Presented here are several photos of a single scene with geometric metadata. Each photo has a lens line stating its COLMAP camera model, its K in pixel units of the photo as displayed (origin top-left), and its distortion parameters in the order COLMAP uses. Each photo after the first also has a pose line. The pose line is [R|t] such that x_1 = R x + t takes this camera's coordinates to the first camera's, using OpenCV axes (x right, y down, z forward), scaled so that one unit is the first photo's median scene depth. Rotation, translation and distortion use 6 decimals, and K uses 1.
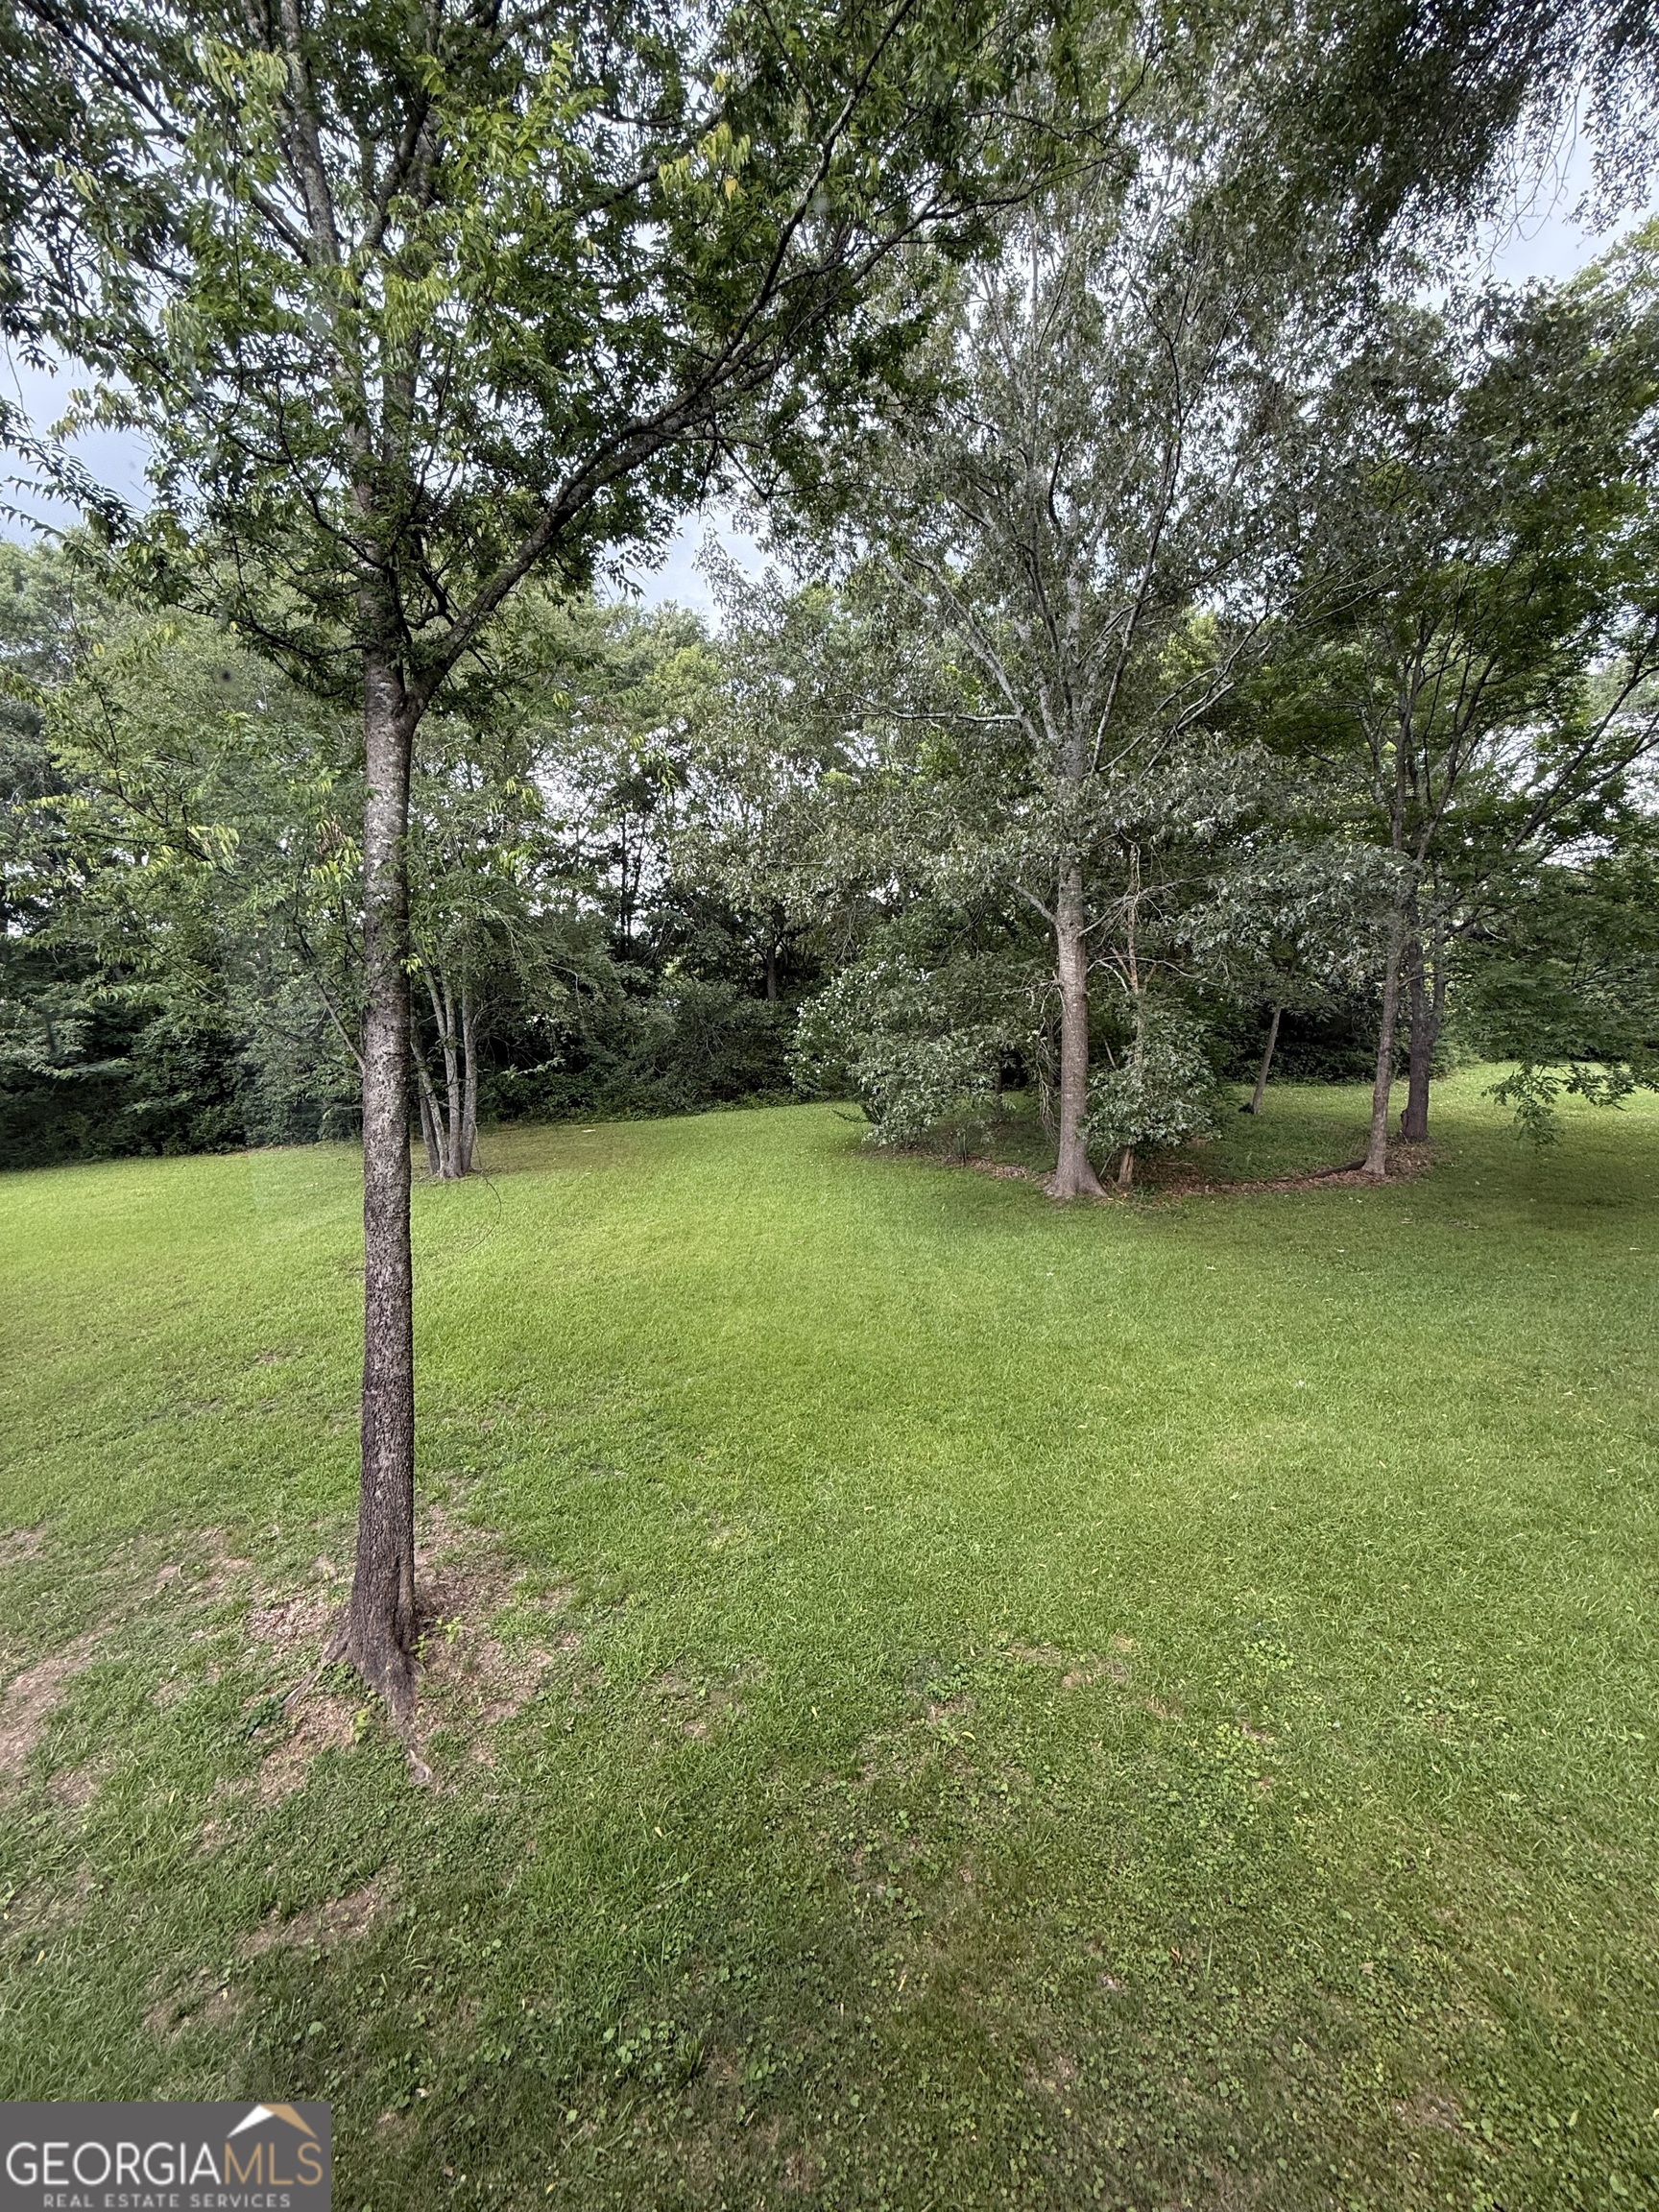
lens RADIAL K [[885.1, 0, 831.4], [0, 885.1, 1108.0], [0, 0, 1]] dist [0.001624, 0.000602]
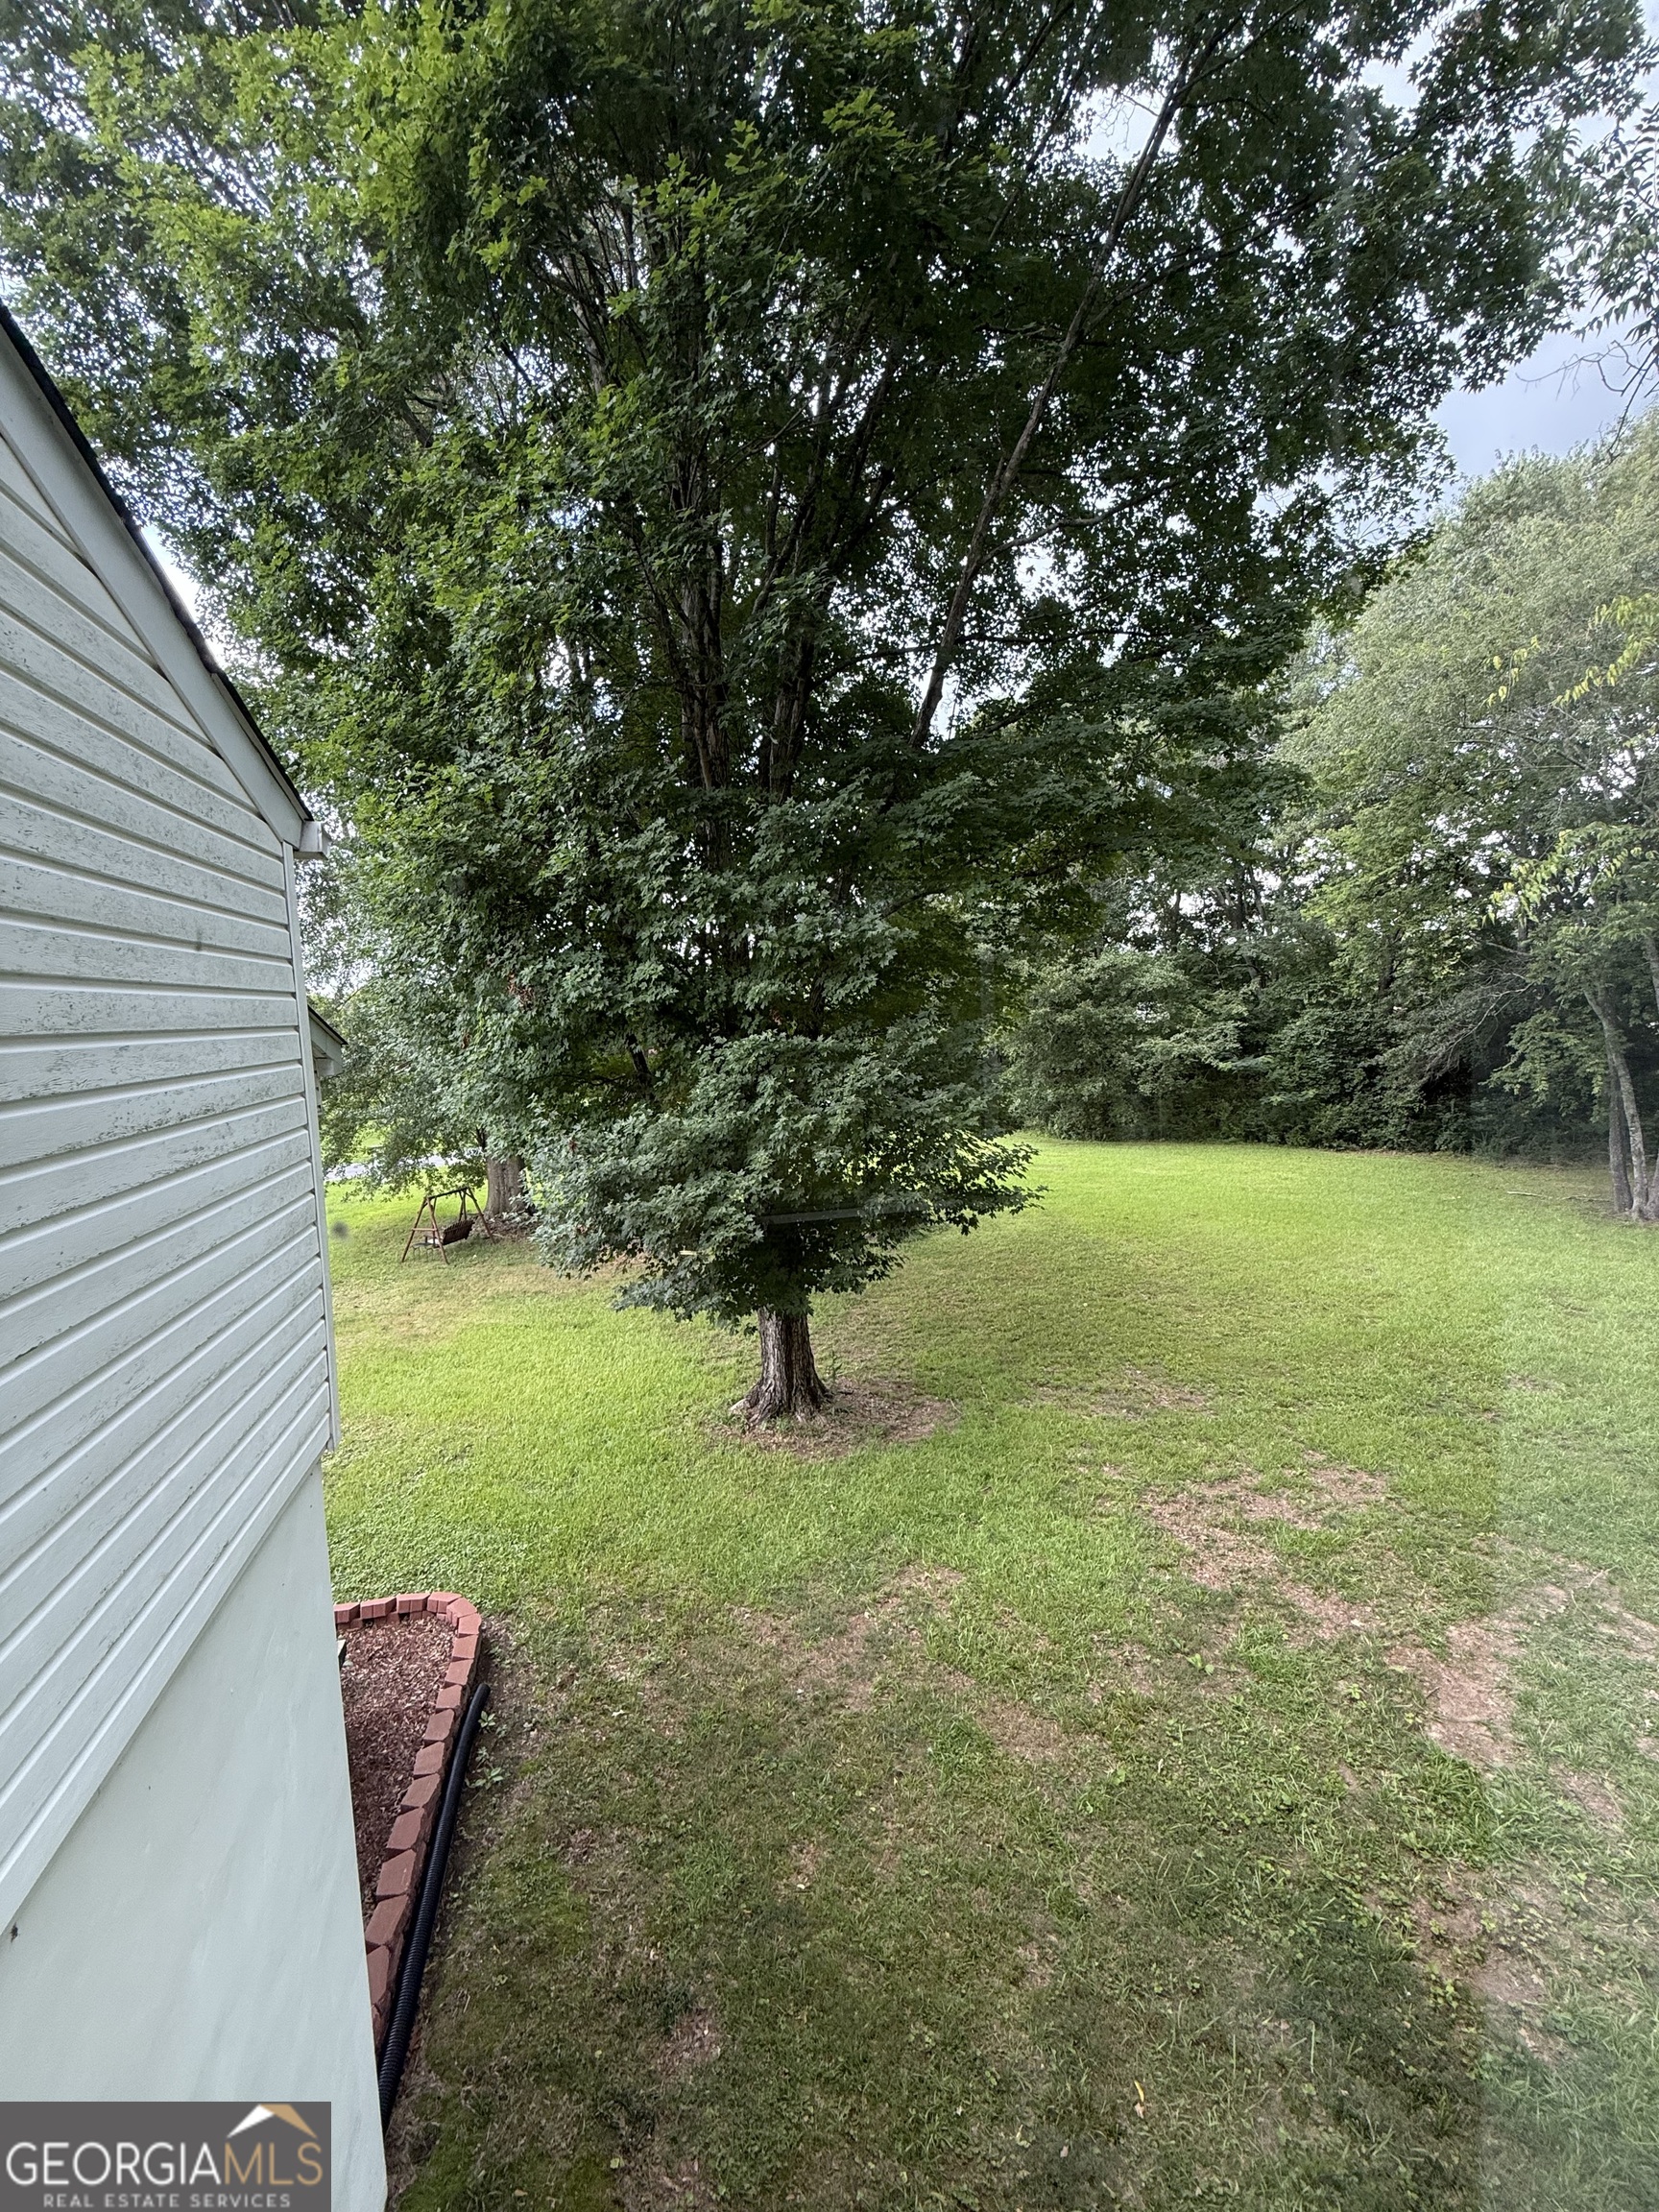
lens RADIAL K [[885.1, 0, 831.3], [0, 885.1, 1104.2], [0, 0, 1]] dist [0.001624, 0.000602]
pose [[0.496296, 0.092023, -0.863262, -0.089796], [-0.101416, 0.993704, 0.047623, 0.008279], [0.862209, 0.063913, 0.502504, -0.047909]]
